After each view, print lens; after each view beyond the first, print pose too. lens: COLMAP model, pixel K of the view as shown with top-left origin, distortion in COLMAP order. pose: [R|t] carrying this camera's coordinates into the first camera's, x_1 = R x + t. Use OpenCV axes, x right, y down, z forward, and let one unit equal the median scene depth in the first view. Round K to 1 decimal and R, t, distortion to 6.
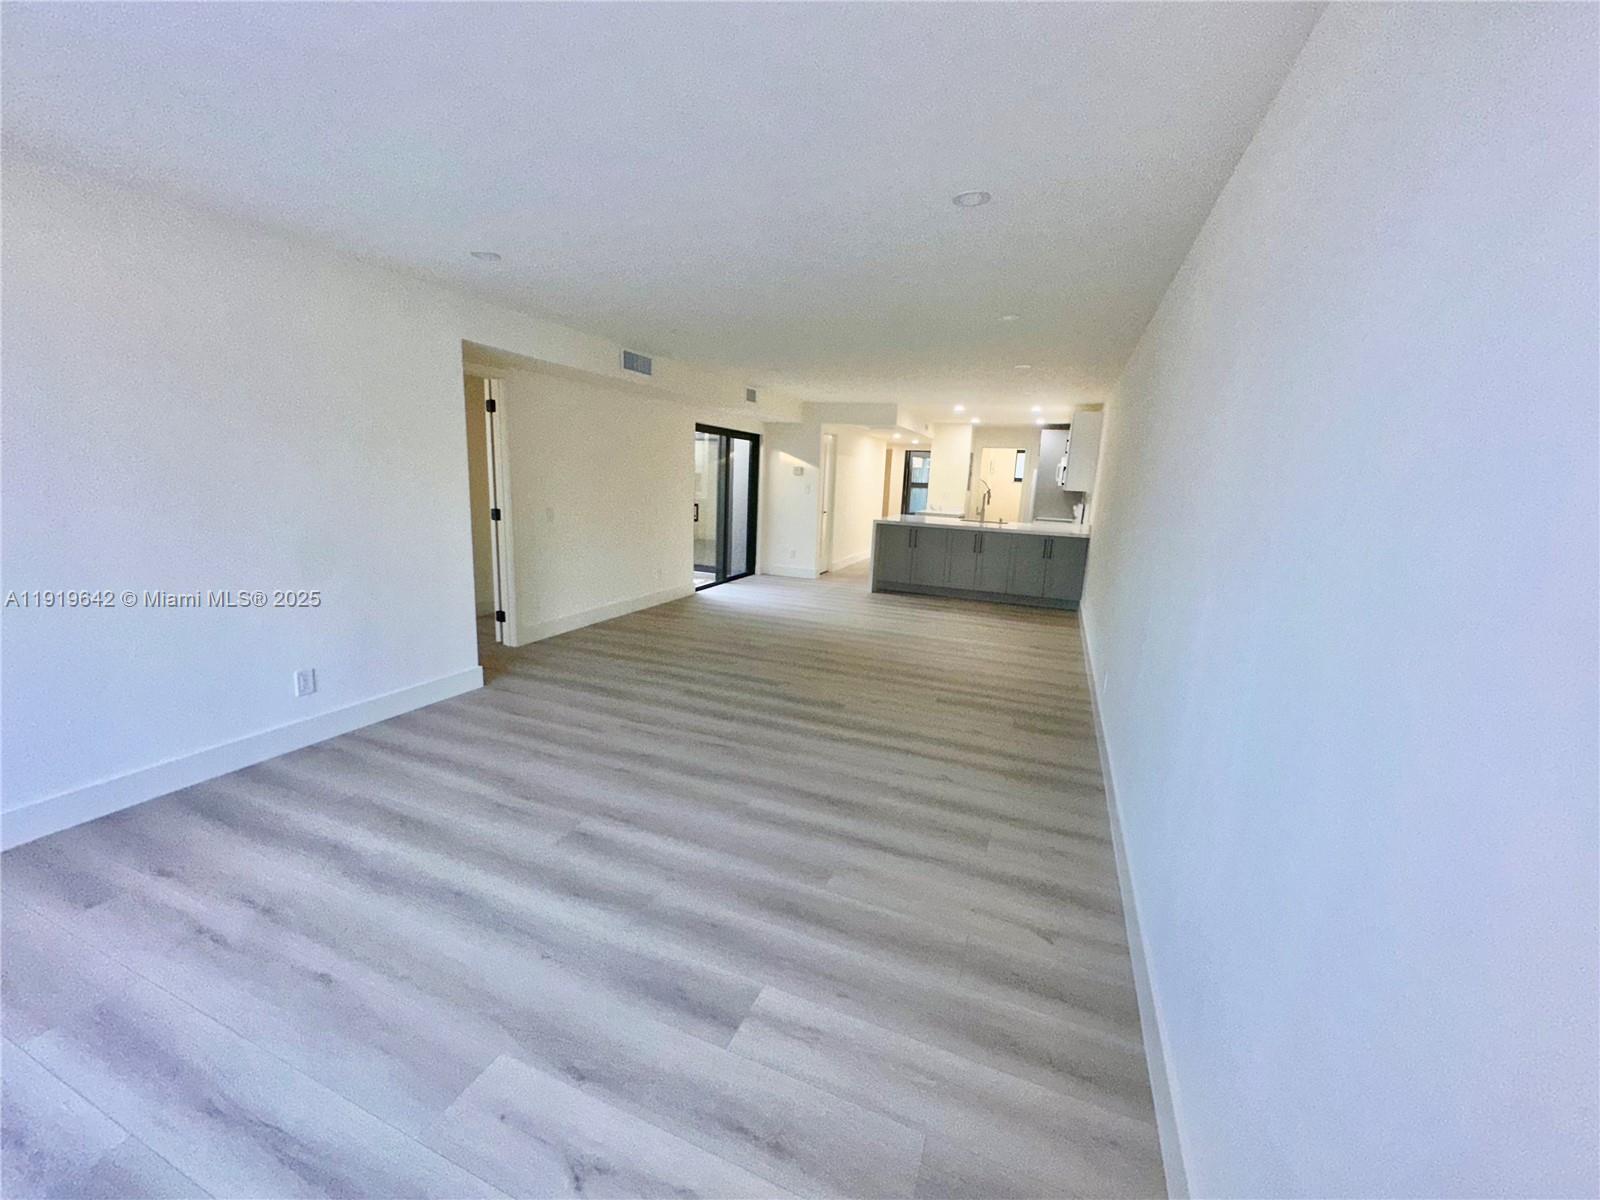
lens RADIAL K [[636.9, 0, 800.1], [0, 636.9, 594.5], [0, 0, 1]] dist [-0.005456, 0.001027]
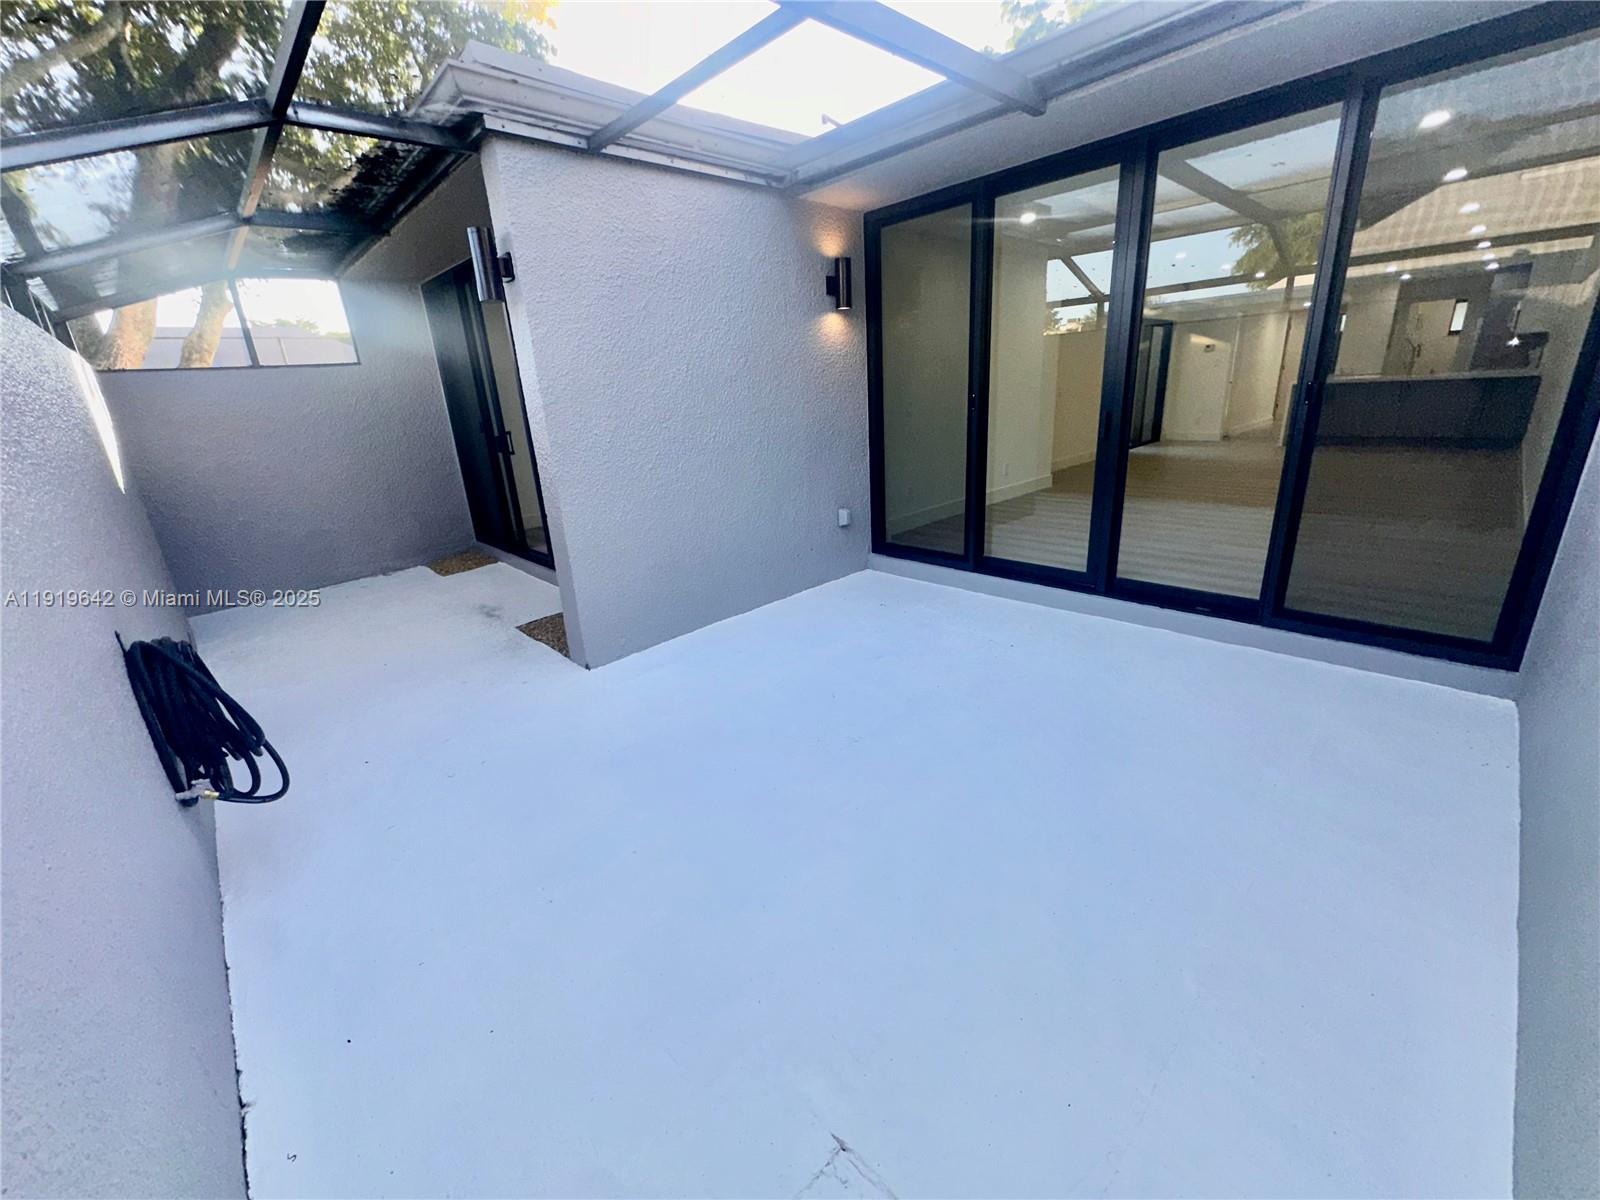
lens RADIAL K [[636.9, 0, 800.7], [0, 636.9, 591.3], [0, 0, 1]] dist [-0.005456, 0.001027]
pose [[0.901860, 0.036534, -0.430480, -0.370909], [0.018694, 0.992185, 0.123369, 0.215392], [0.431623, -0.119309, 0.894129, -1.000445]]
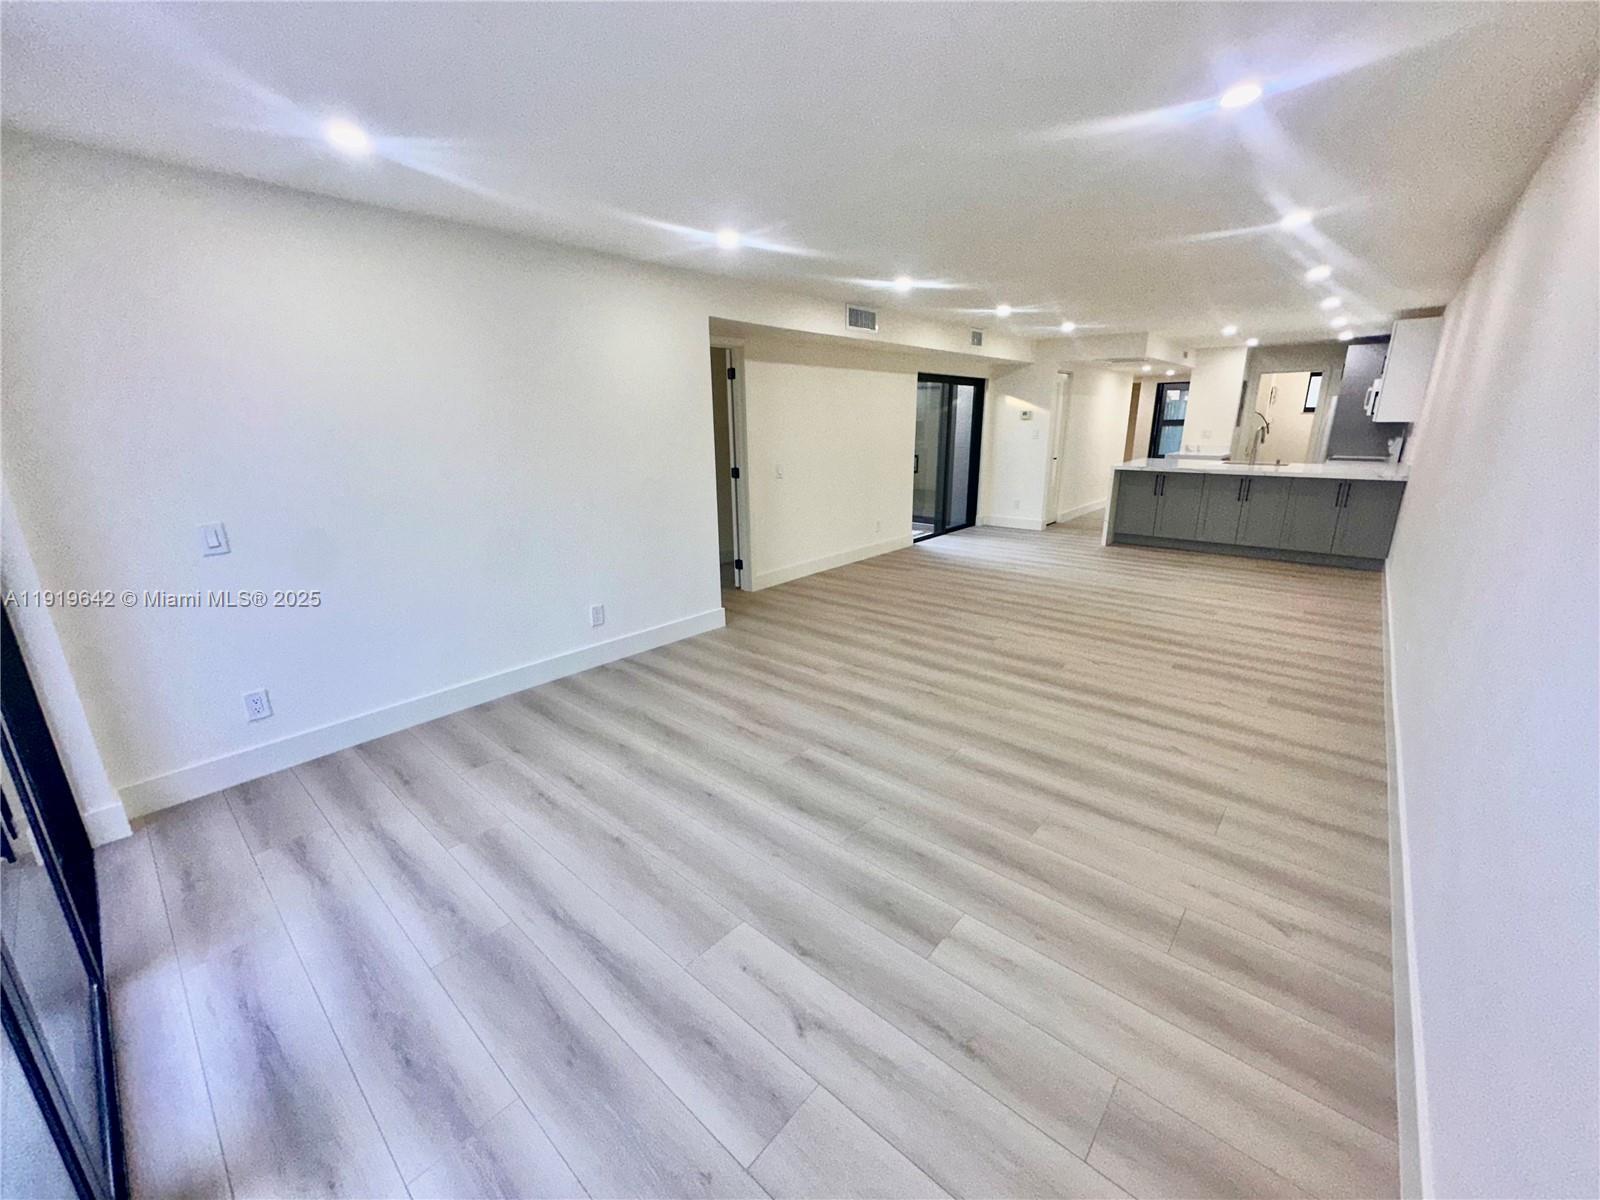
lens RADIAL K [[636.9, 0, 801.0], [0, 636.9, 595.5], [0, 0, 1]] dist [-0.005456, 0.001027]
pose [[0.942887, 0.036570, -0.331100, 0.009131], [-0.009886, 0.996590, 0.081922, -0.005328], [0.332966, -0.073970, 0.940033, -0.032126]]
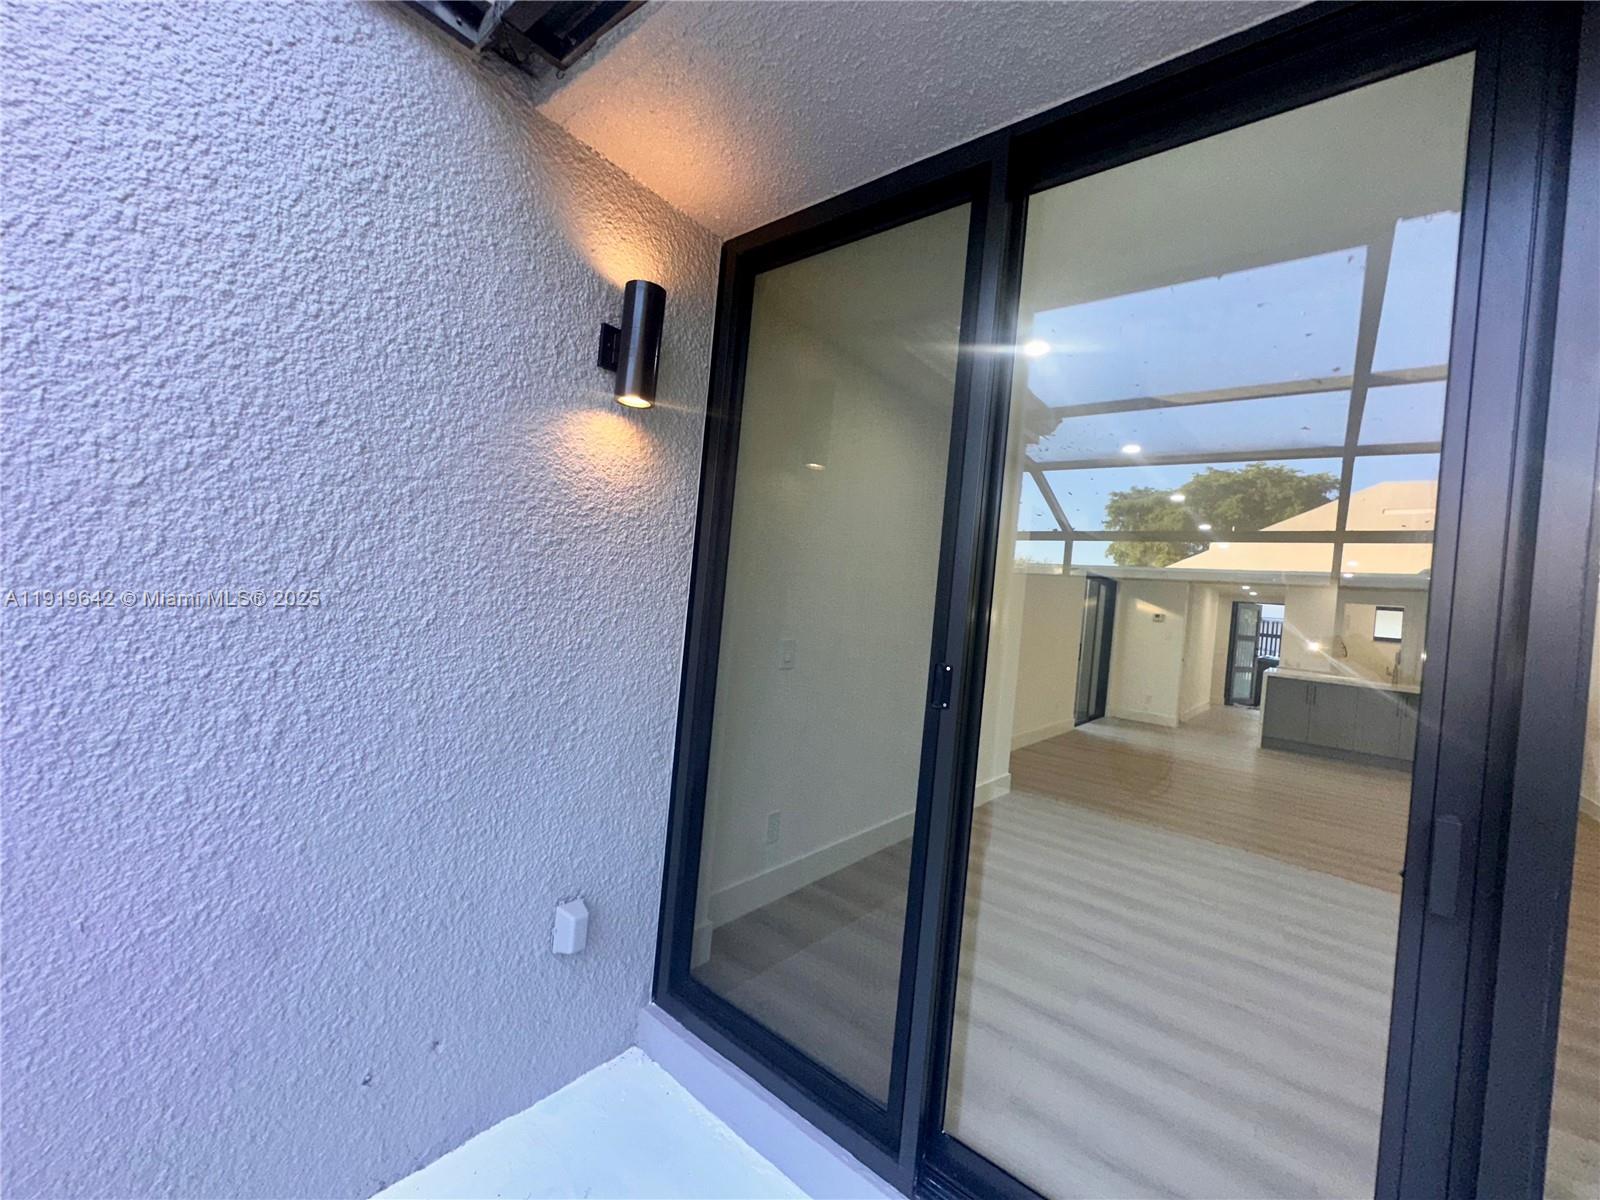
lens RADIAL K [[636.9, 0, 807.8], [0, 636.9, 597.1], [0, 0, 1]] dist [-0.005456, 0.001027]
pose [[0.955235, 0.046144, -0.292229, -0.552219], [-0.105932, 0.975618, -0.192217, 0.064326], [0.276234, 0.214568, 0.936832, -0.258734]]
